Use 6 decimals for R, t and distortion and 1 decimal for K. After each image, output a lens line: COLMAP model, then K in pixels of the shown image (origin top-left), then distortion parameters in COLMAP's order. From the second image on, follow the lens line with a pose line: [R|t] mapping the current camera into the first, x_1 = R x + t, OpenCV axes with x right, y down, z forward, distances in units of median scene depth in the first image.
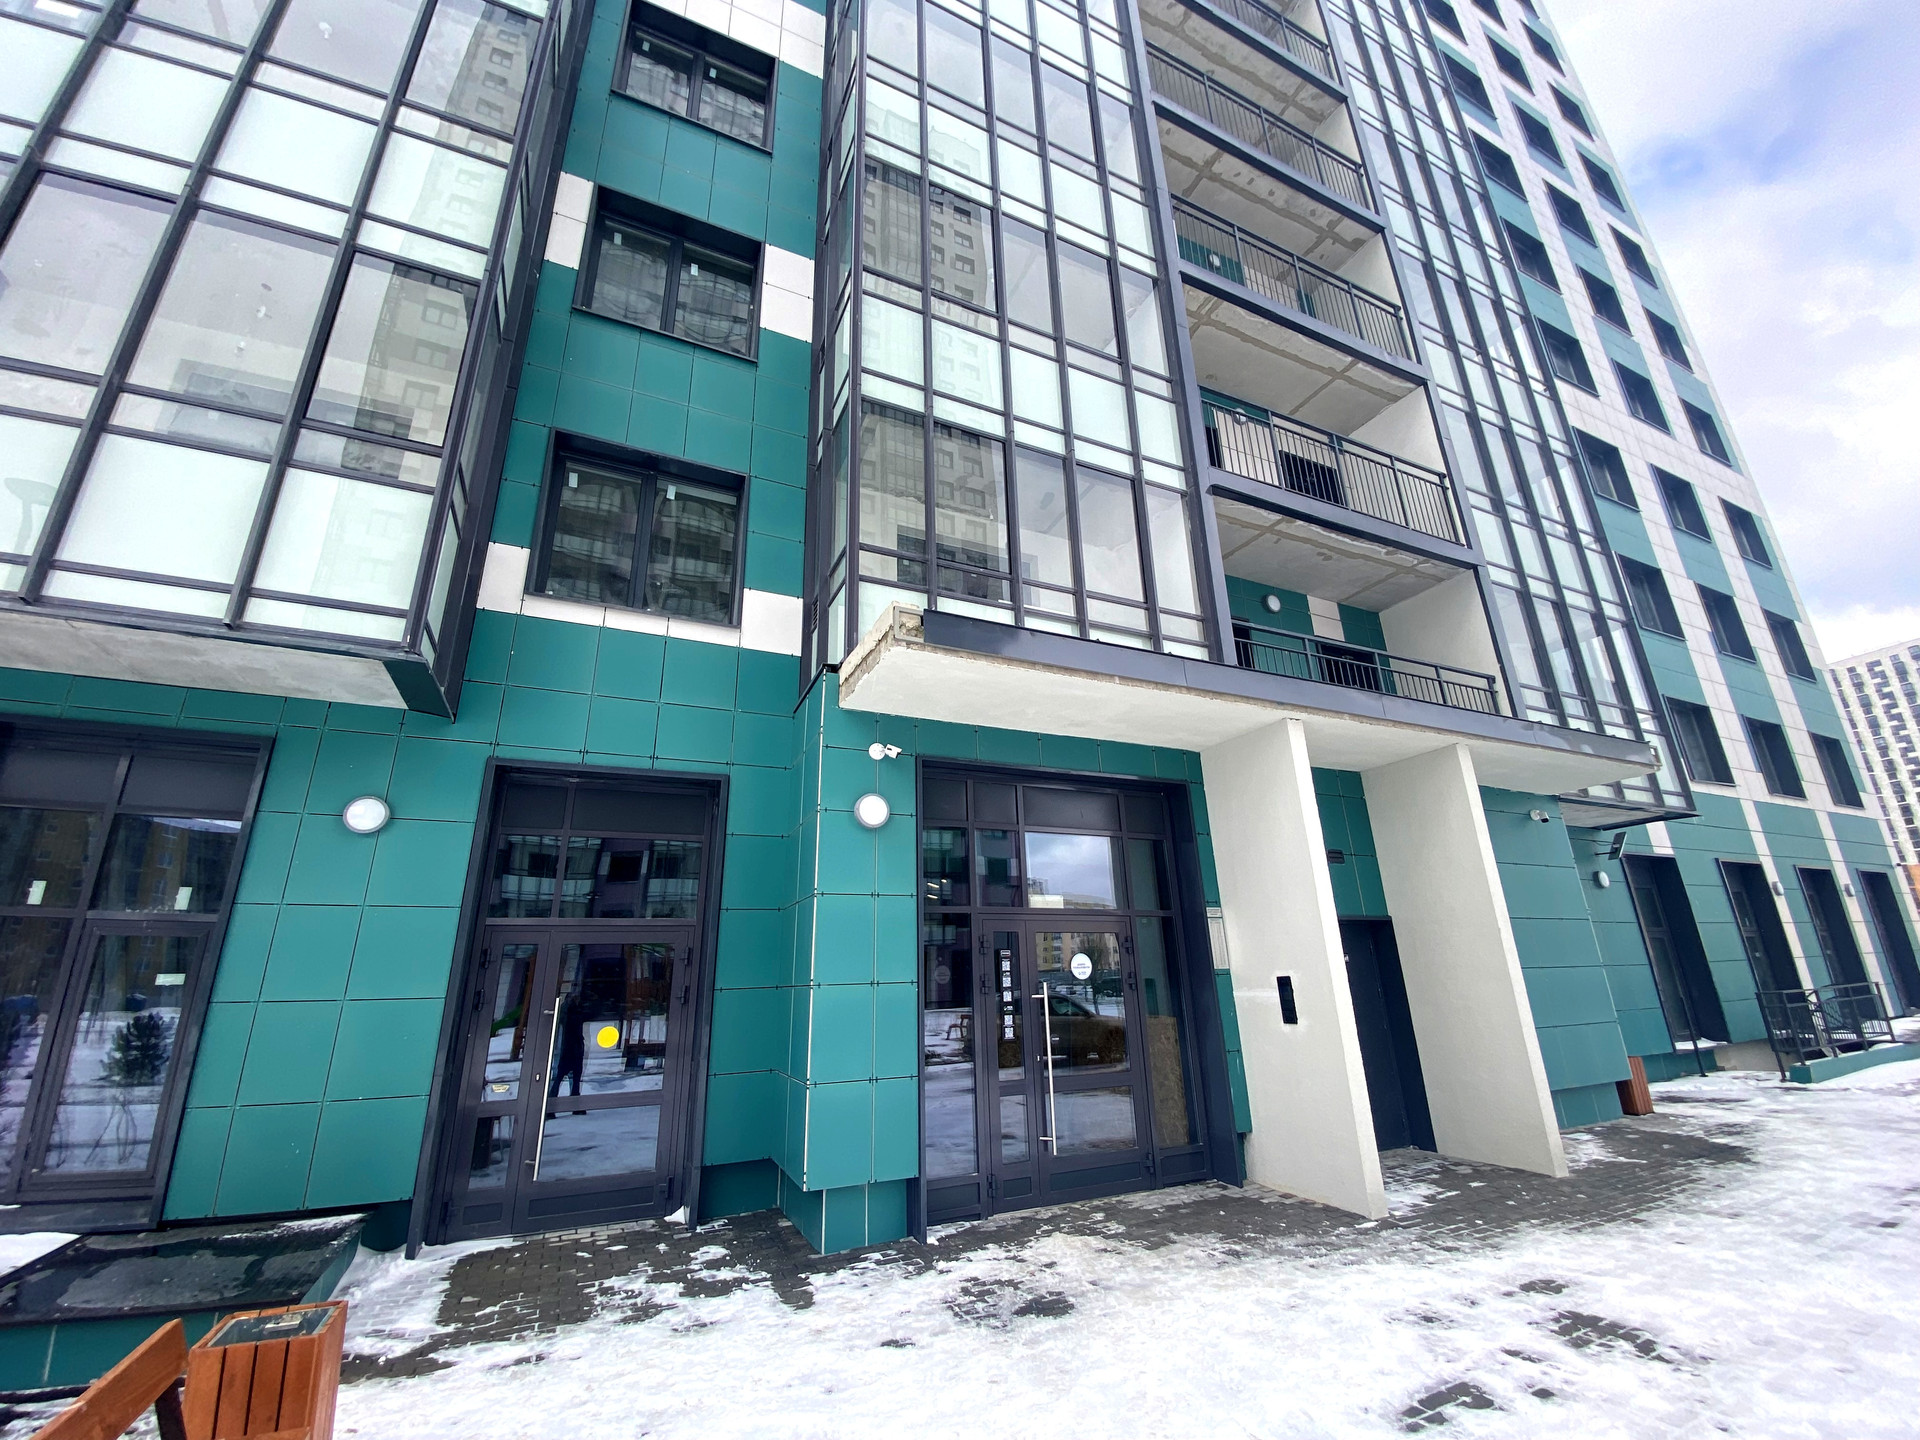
lens RADIAL K [[767.6, 0, 962.4], [0, 767.6, 725.5], [0, 0, 1]] dist [-0.001558, -0.007686]
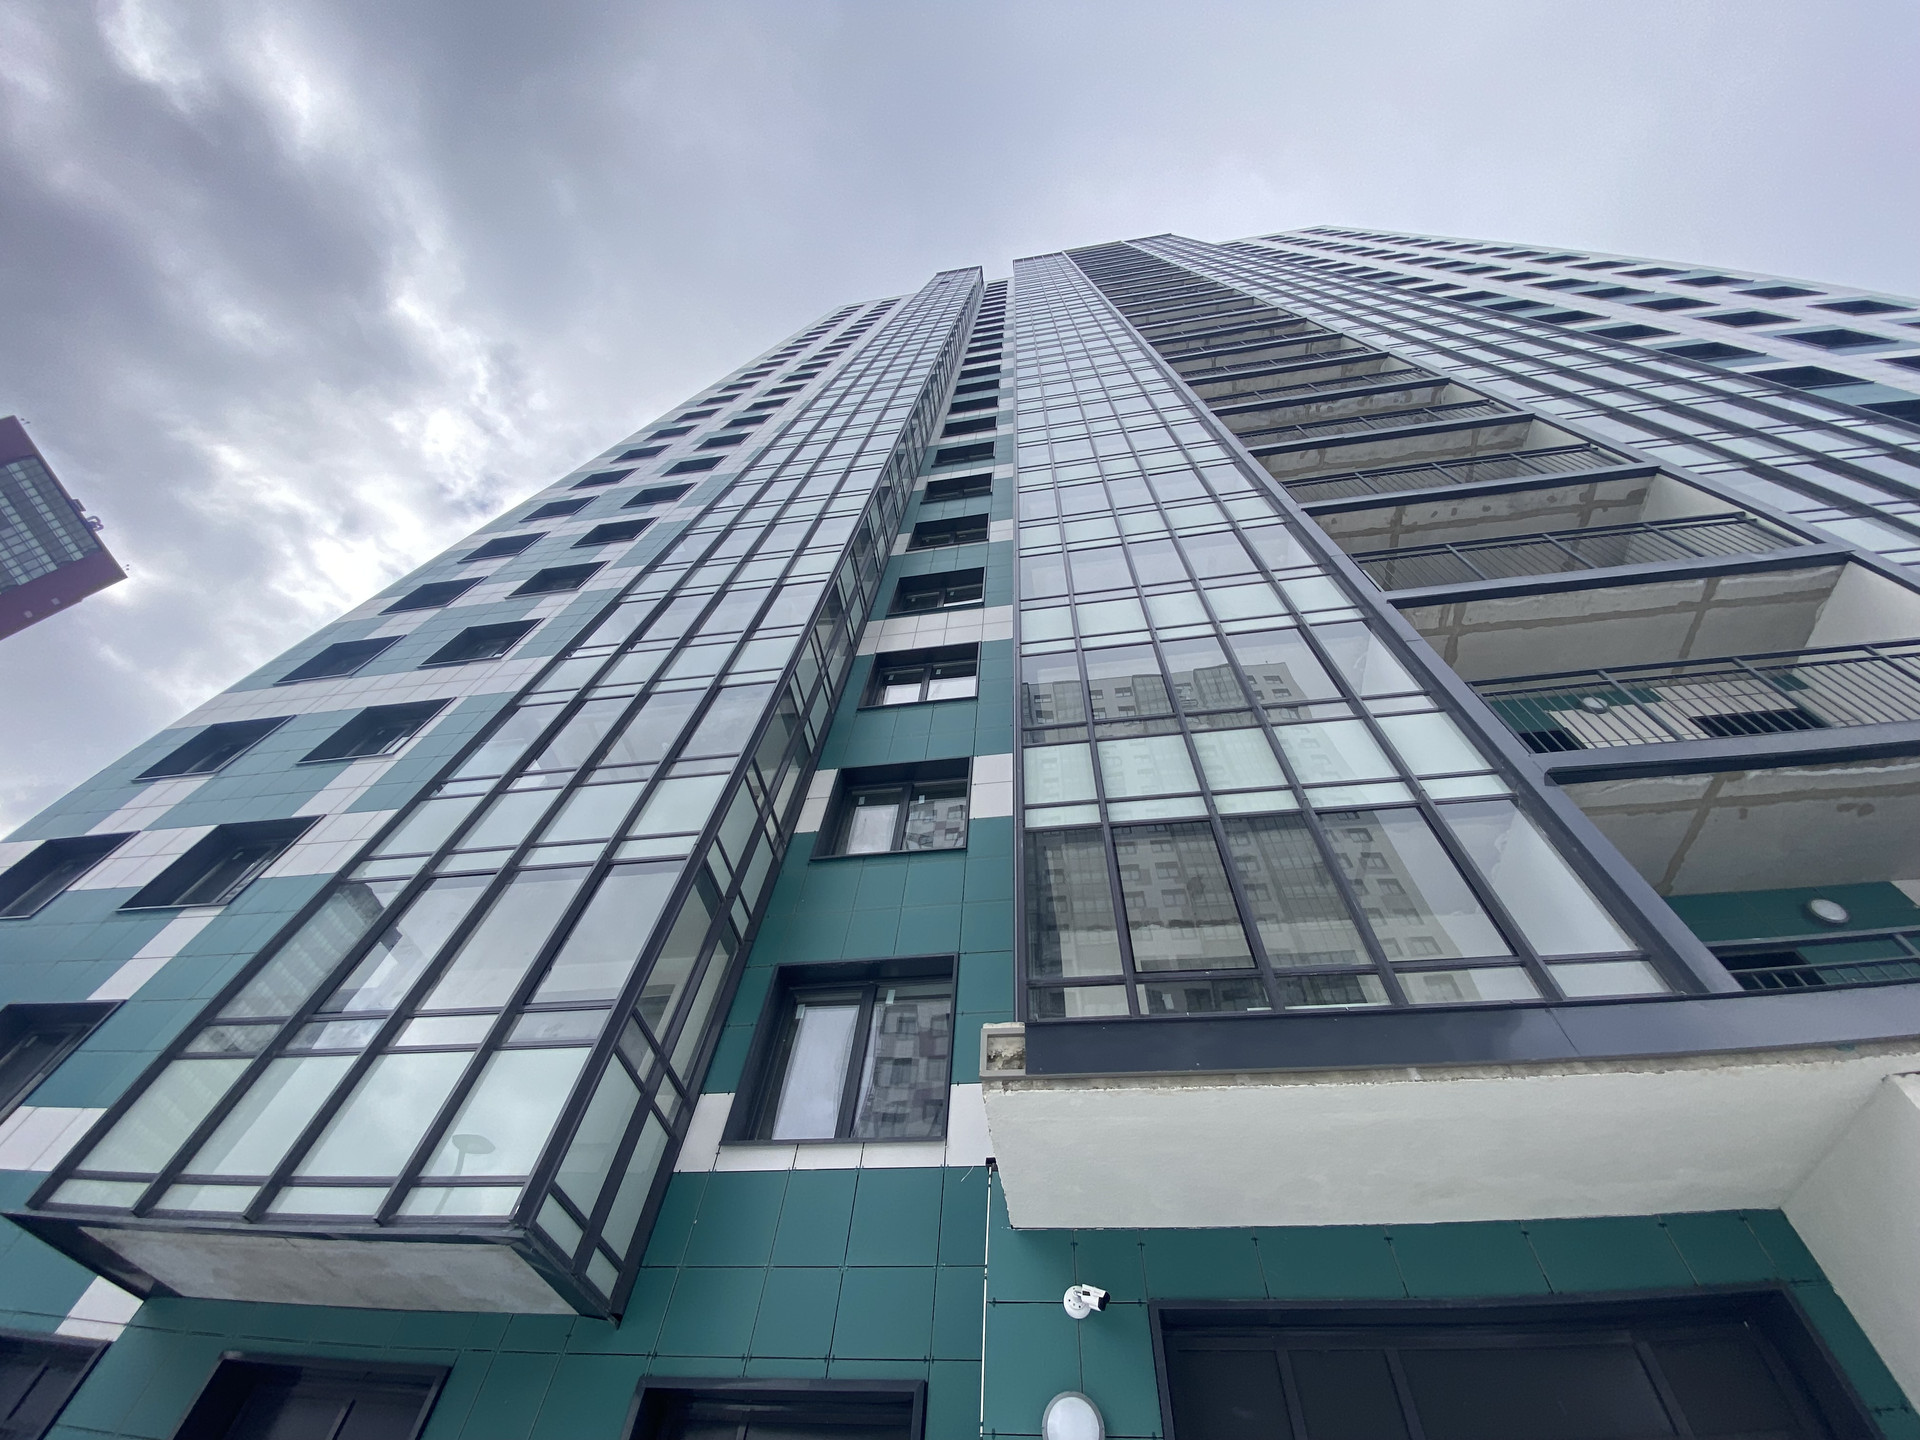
lens RADIAL K [[767.6, 0, 997.5], [0, 767.6, 732.3], [0, 0, 1]] dist [-0.001558, -0.007686]
pose [[0.831204, -0.418073, -0.366490, 0.213635], [0.102358, 0.763001, -0.638242, 0.060438], [0.546464, 0.492996, 0.677002, 0.280291]]
